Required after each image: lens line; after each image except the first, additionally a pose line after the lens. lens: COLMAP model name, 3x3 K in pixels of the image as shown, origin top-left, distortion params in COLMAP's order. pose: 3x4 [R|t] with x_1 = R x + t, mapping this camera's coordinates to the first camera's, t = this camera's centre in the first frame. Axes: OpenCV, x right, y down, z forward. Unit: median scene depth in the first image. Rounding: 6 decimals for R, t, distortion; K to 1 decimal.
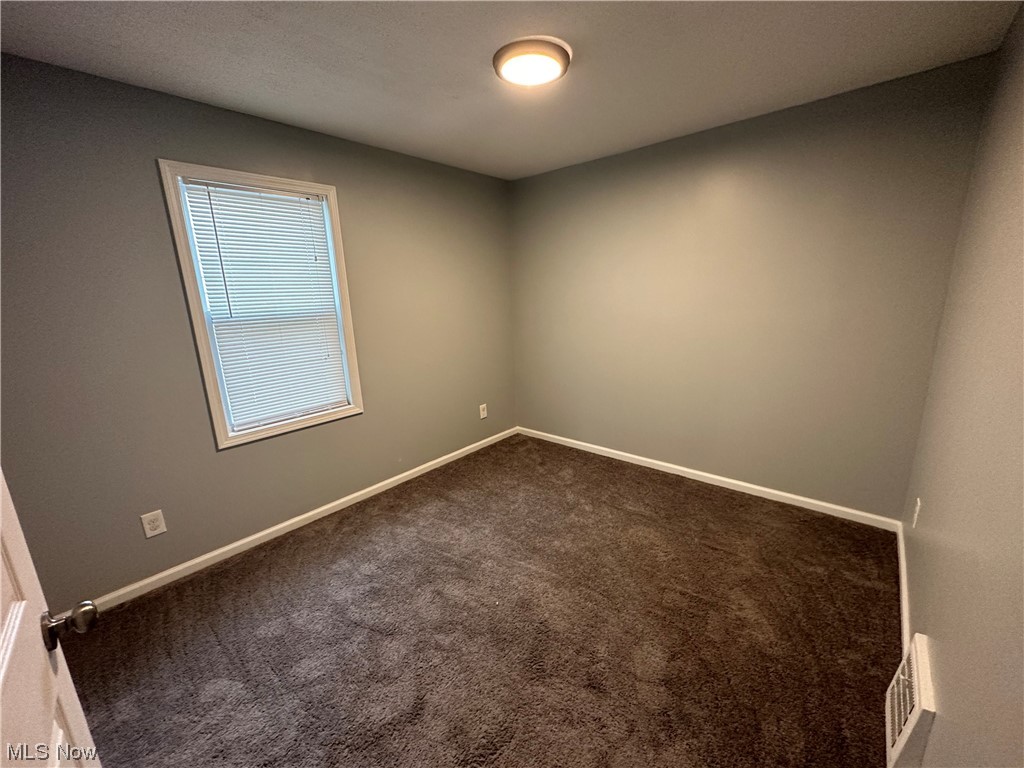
lens RADIAL K [[405.2, 0, 512.0], [0, 405.2, 384.0], [0, 0, 1]] dist [0.000050, 0.000038]
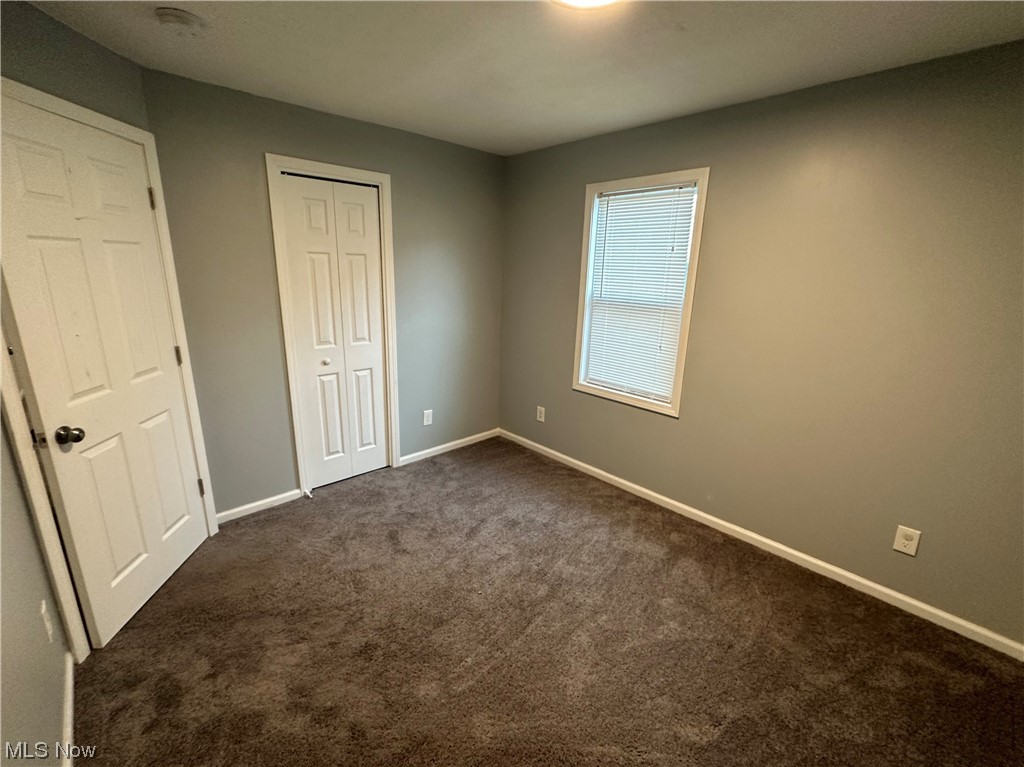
lens RADIAL K [[423.2, 0, 512.0], [0, 423.2, 383.5], [0, 0, 1]] dist [-0.000161, -0.000033]
pose [[-0.080742, 0.285878, -0.954858, 0.625230], [-0.255888, 0.919933, 0.297060, -0.214640], [0.963329, 0.268322, -0.001125, 0.710247]]
